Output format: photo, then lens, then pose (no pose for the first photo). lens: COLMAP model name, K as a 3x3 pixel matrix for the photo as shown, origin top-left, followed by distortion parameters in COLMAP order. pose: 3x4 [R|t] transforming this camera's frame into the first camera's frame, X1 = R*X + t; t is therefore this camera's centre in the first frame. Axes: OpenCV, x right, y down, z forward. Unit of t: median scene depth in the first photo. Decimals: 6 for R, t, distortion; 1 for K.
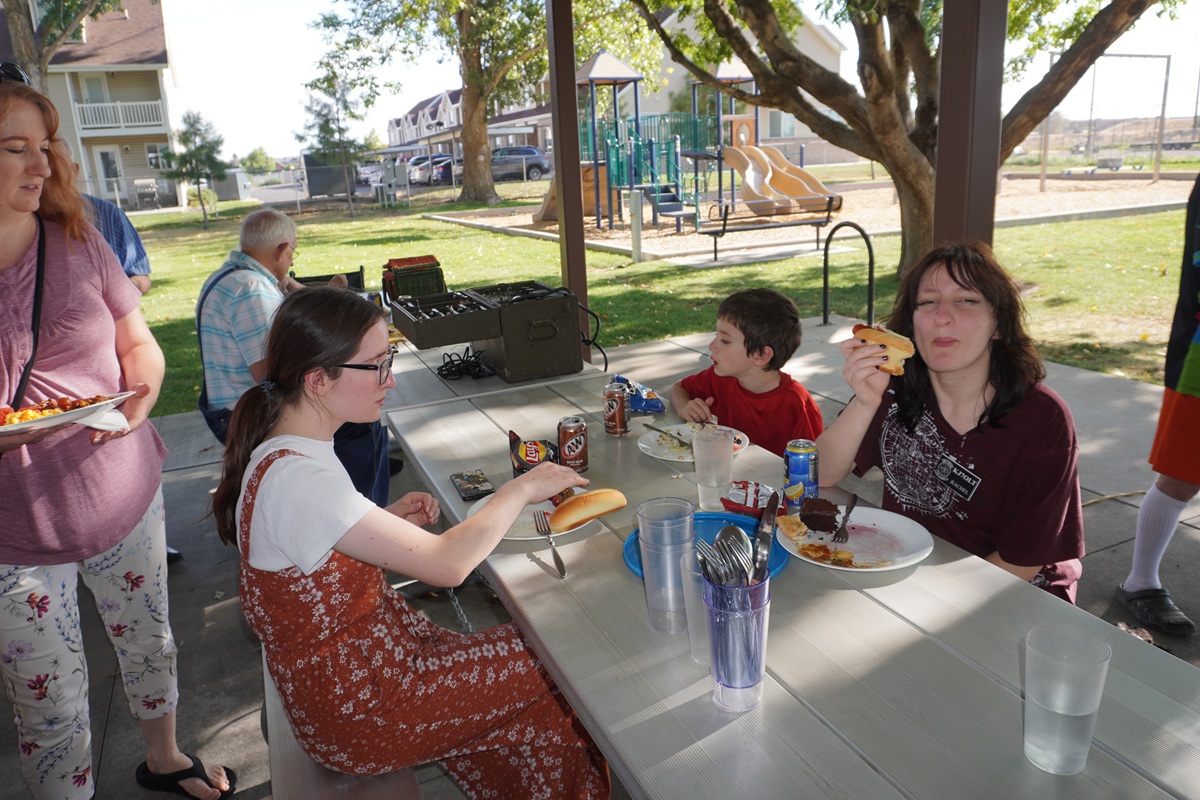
lens RADIAL K [[872.4, 0, 597.0], [0, 872.4, 394.6], [0, 0, 1]] dist [-0.047016, 0.036600]
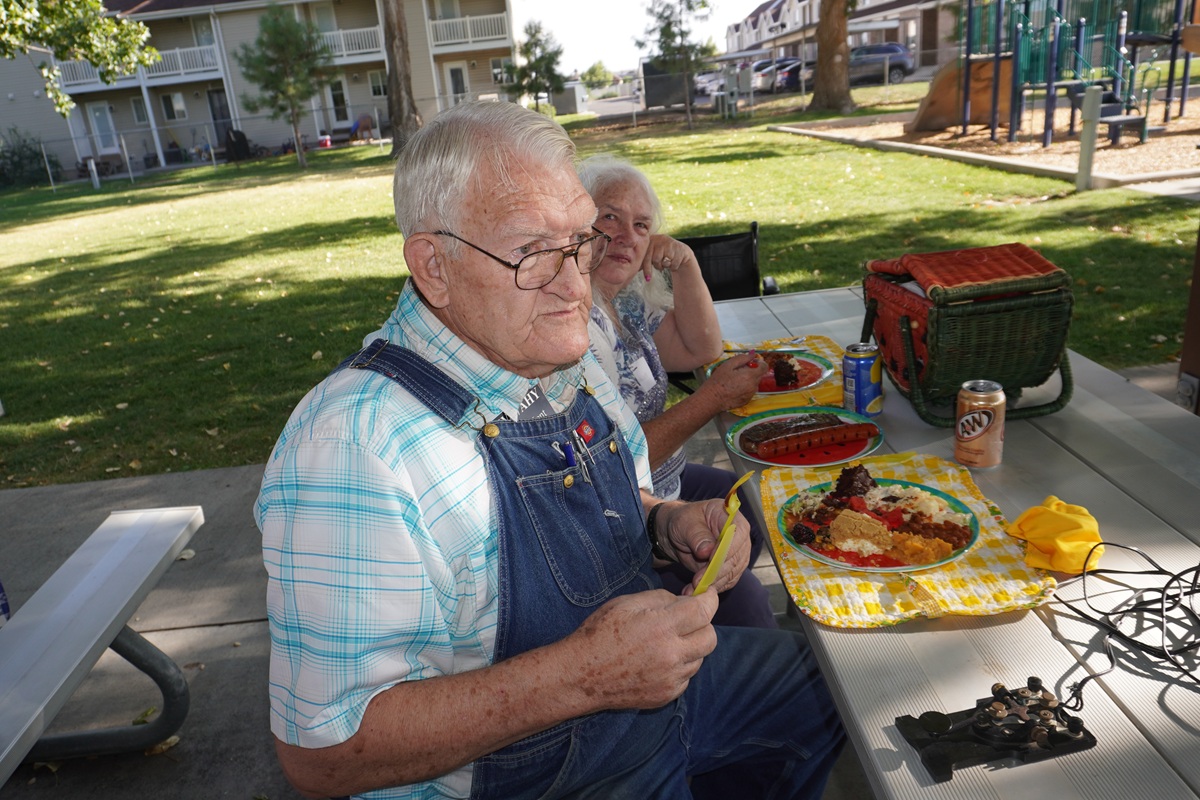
lens RADIAL K [[872.4, 0, 597.0], [0, 872.4, 394.6], [0, 0, 1]] dist [-0.047016, 0.036600]
pose [[0.934325, 0.083583, -0.346484, -0.030959], [-0.049761, 0.993184, 0.105402, -0.017634], [0.352932, -0.081238, 0.932115, 0.082055]]
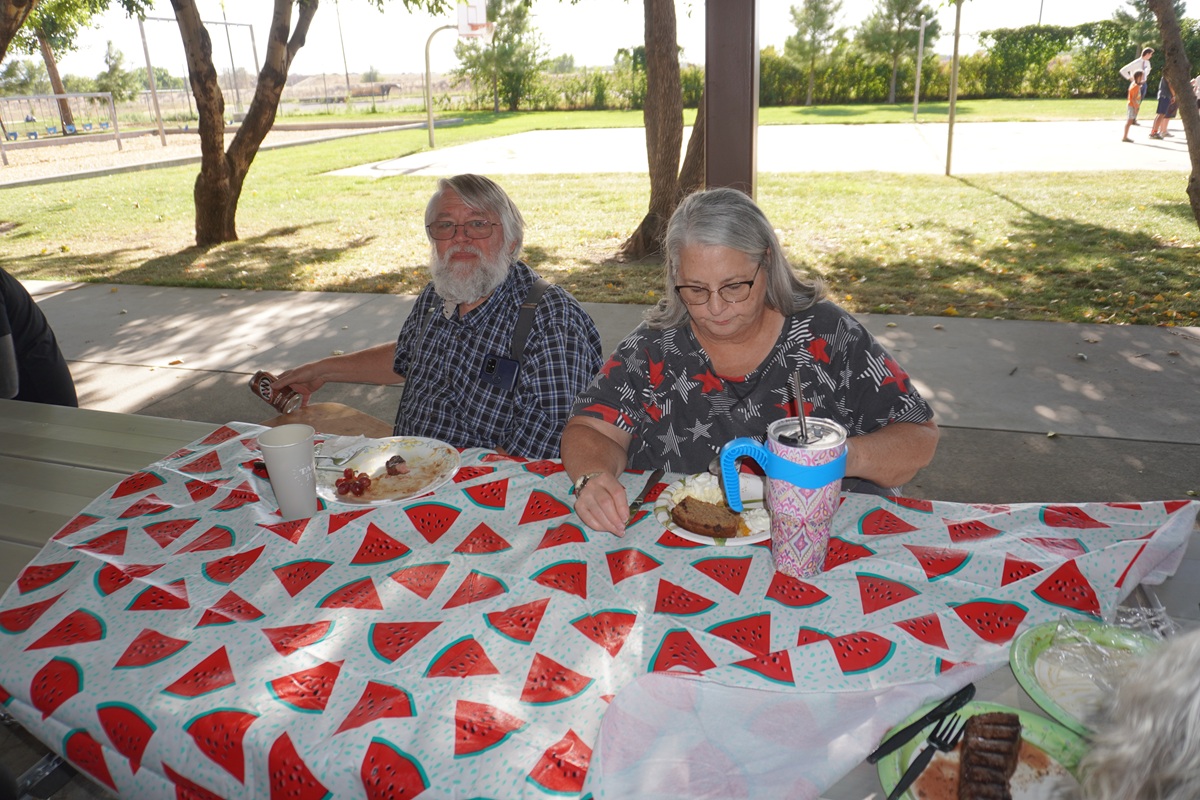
lens RADIAL K [[872.4, 0, 597.0], [0, 872.4, 394.6], [0, 0, 1]] dist [-0.047016, 0.036600]
pose [[0.686288, -0.232308, 0.689233, 0.056315], [0.198446, 0.971474, 0.129839, 0.036262], [-0.699734, 0.047668, 0.712811, -0.142491]]
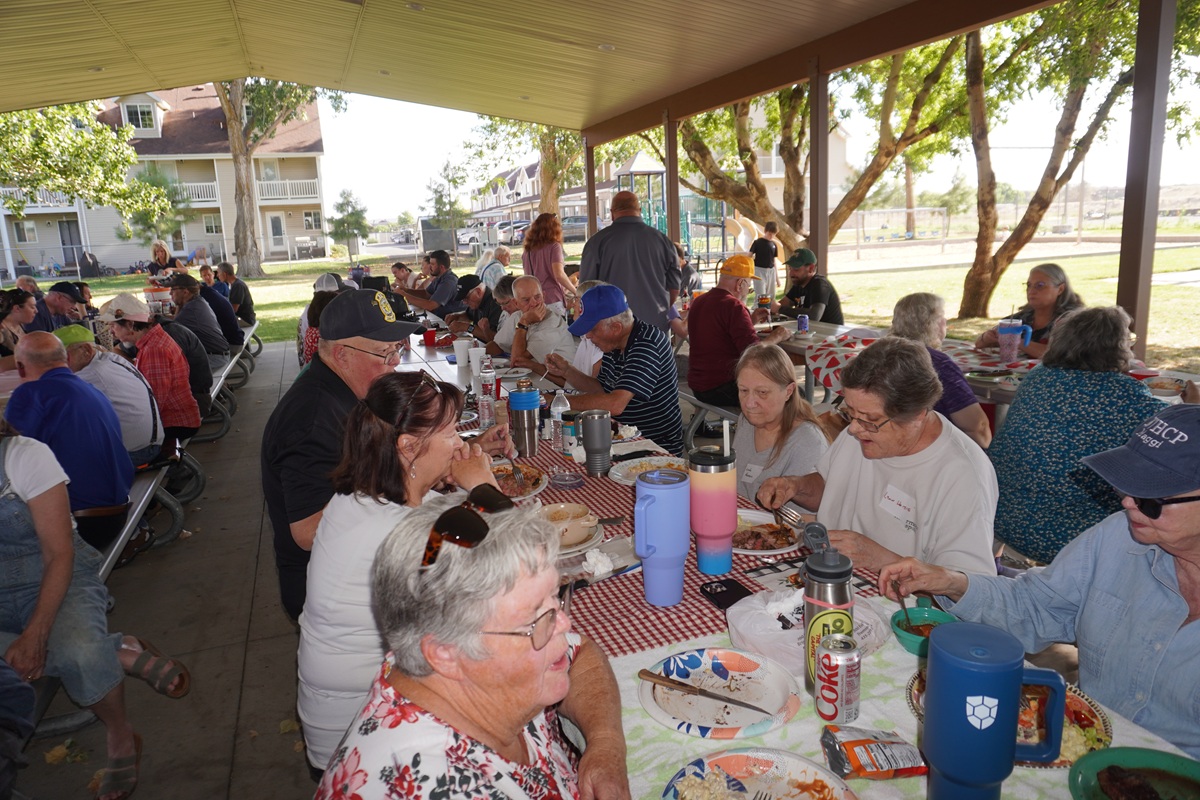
lens RADIAL K [[841.7, 0, 600.0], [0, 841.7, 400.0], [0, 0, 1]] dist [-0.004110, 0.025592]
pose [[0.997529, 0.020467, -0.067213, 0.030225], [-0.024282, 0.998111, -0.056435, 0.068261], [0.065931, 0.057927, 0.996141, -0.267985]]
